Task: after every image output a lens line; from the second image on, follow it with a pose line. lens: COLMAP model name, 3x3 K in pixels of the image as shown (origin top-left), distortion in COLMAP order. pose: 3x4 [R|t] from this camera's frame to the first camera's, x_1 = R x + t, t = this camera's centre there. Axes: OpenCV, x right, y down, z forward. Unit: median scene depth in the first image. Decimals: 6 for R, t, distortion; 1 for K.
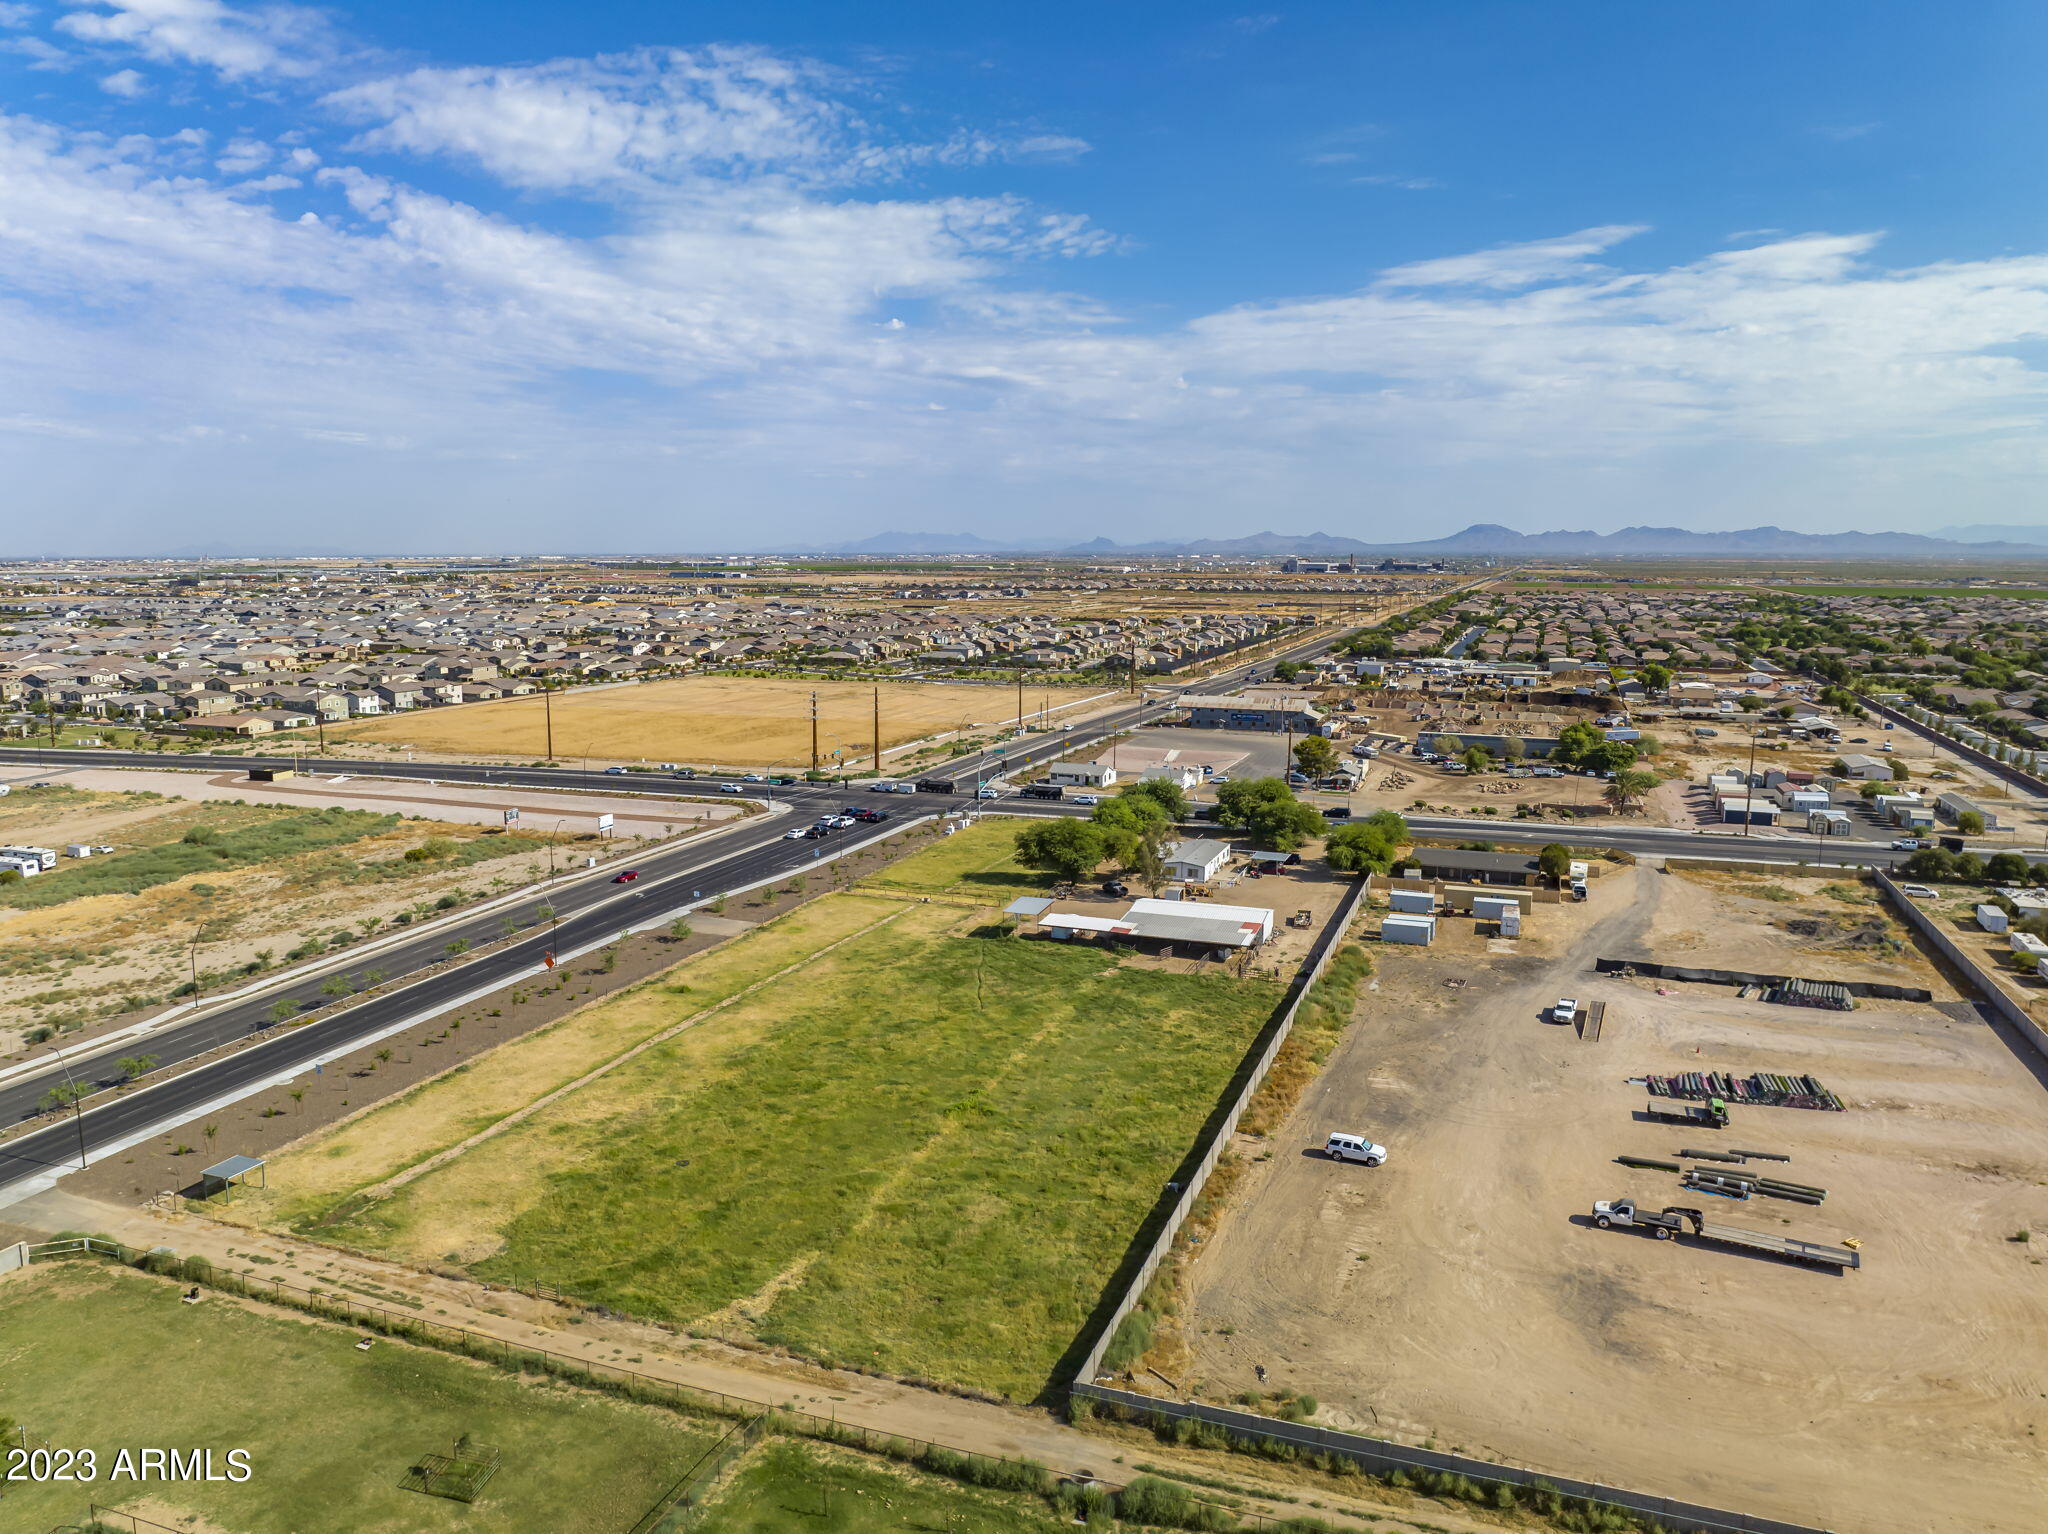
lens RADIAL K [[1444.8, 0, 1031.5], [0, 1444.8, 719.8], [0, 0, 1]] dist [-0.044277, 0.013399]
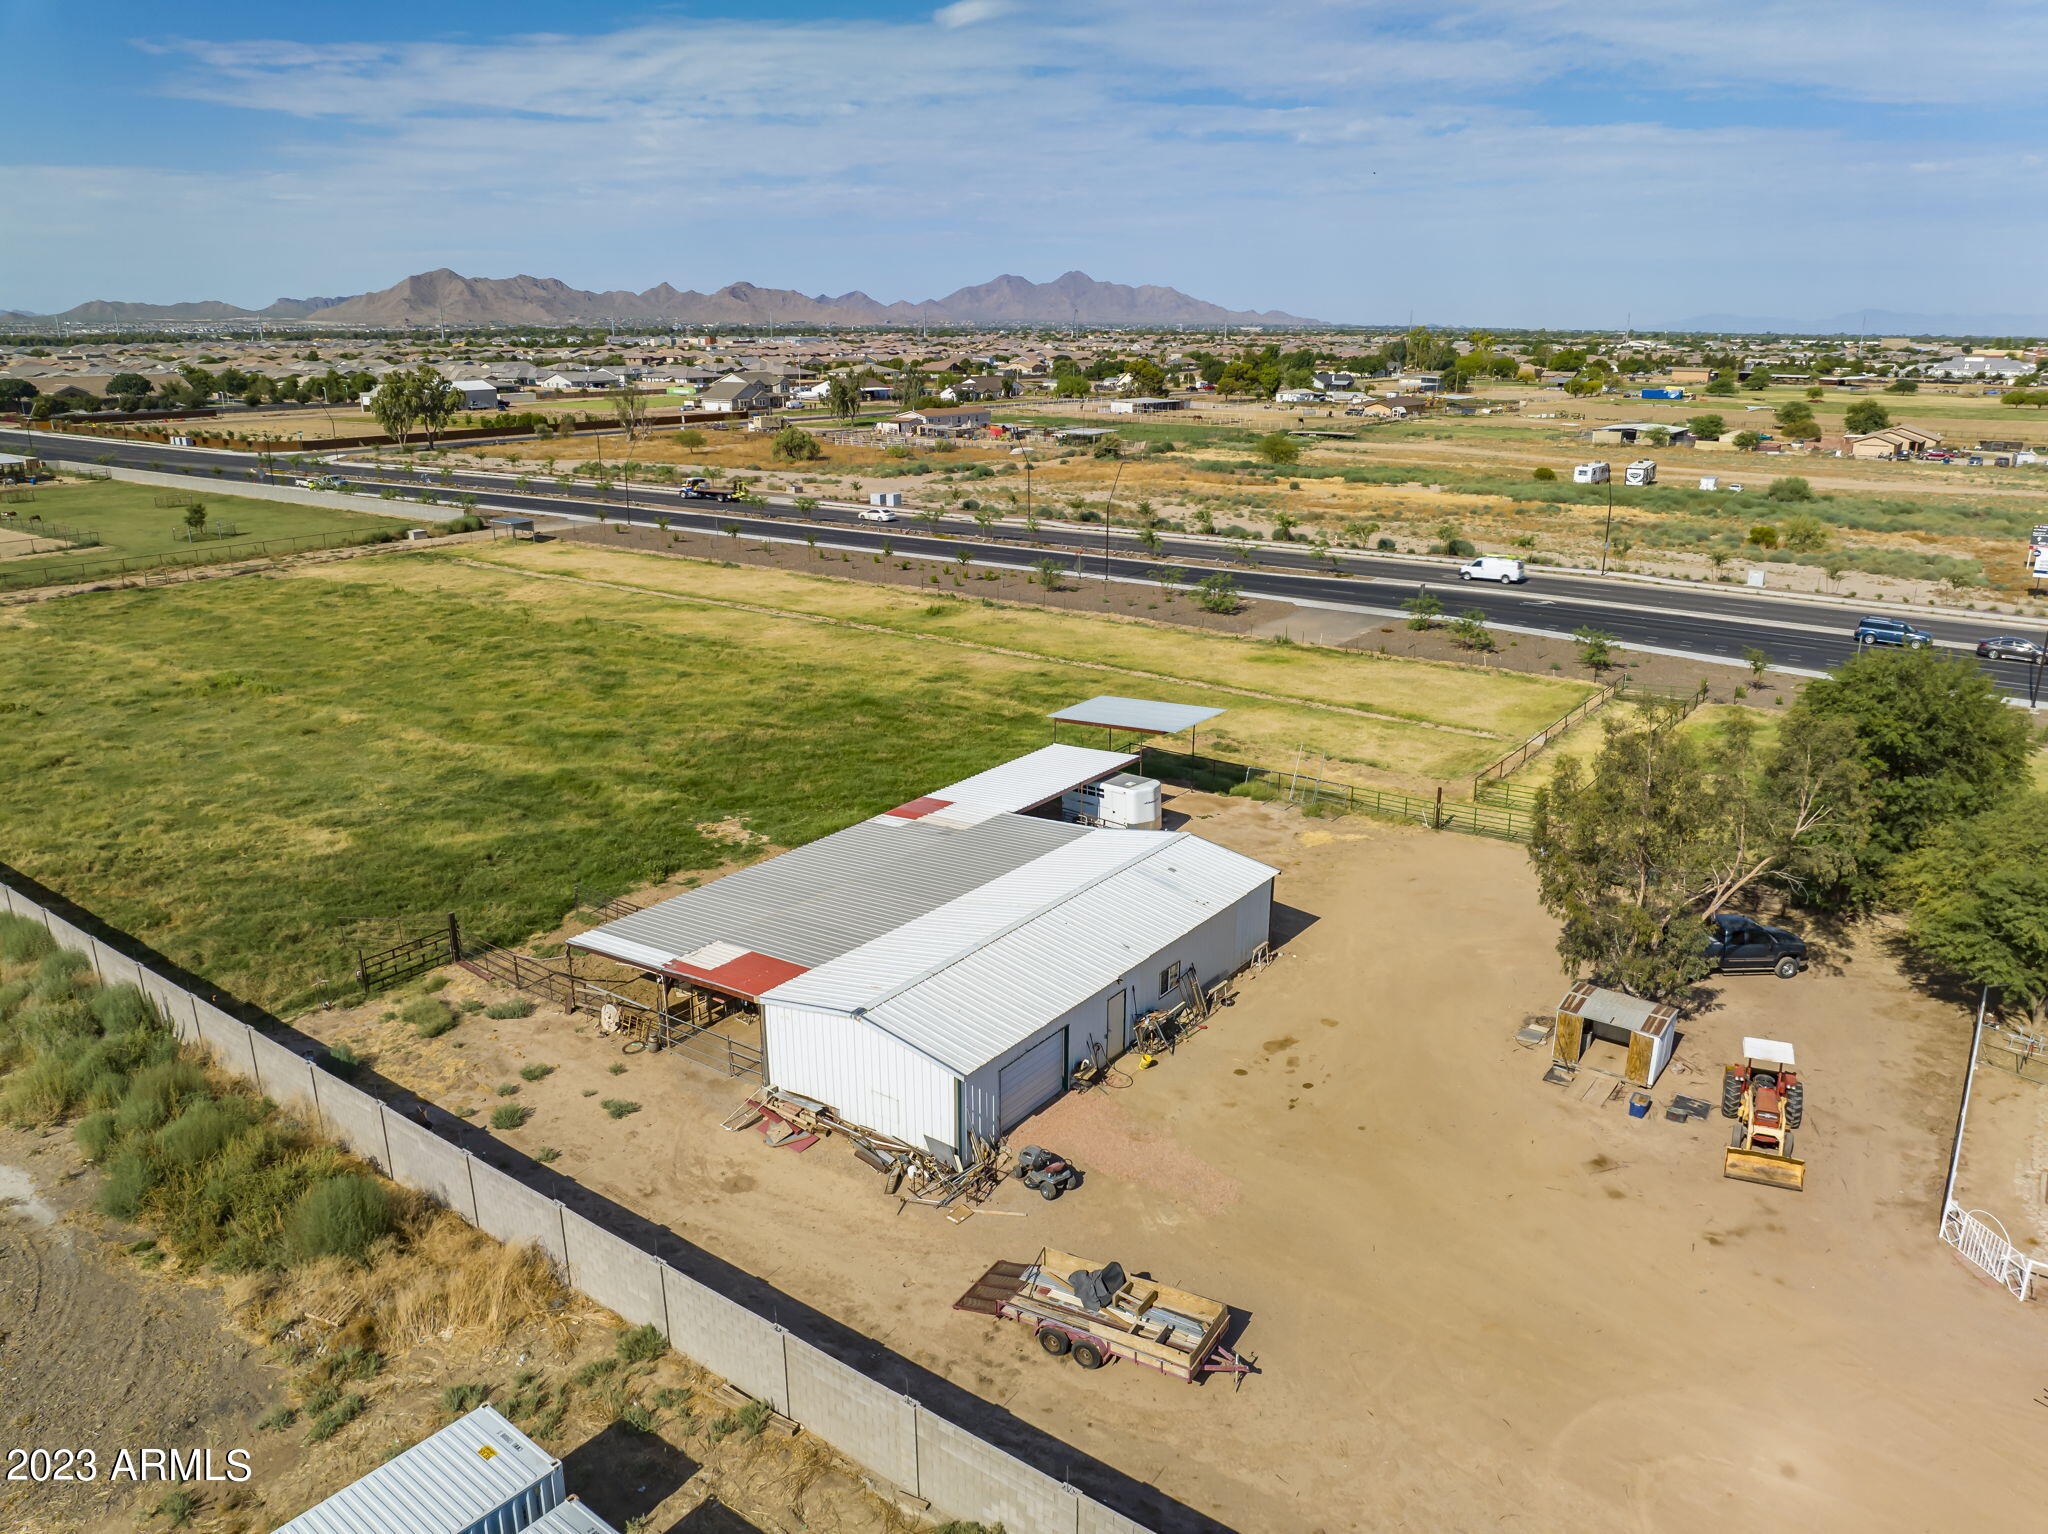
lens RADIAL K [[1444.8, 0, 1031.3], [0, 1444.8, 738.7], [0, 0, 1]] dist [-0.044277, 0.013399]
pose [[-0.276683, 0.264117, -0.923953, 0.349002], [-0.115199, 0.945438, 0.304756, 0.029832], [0.954031, 0.190759, -0.231161, 1.094695]]
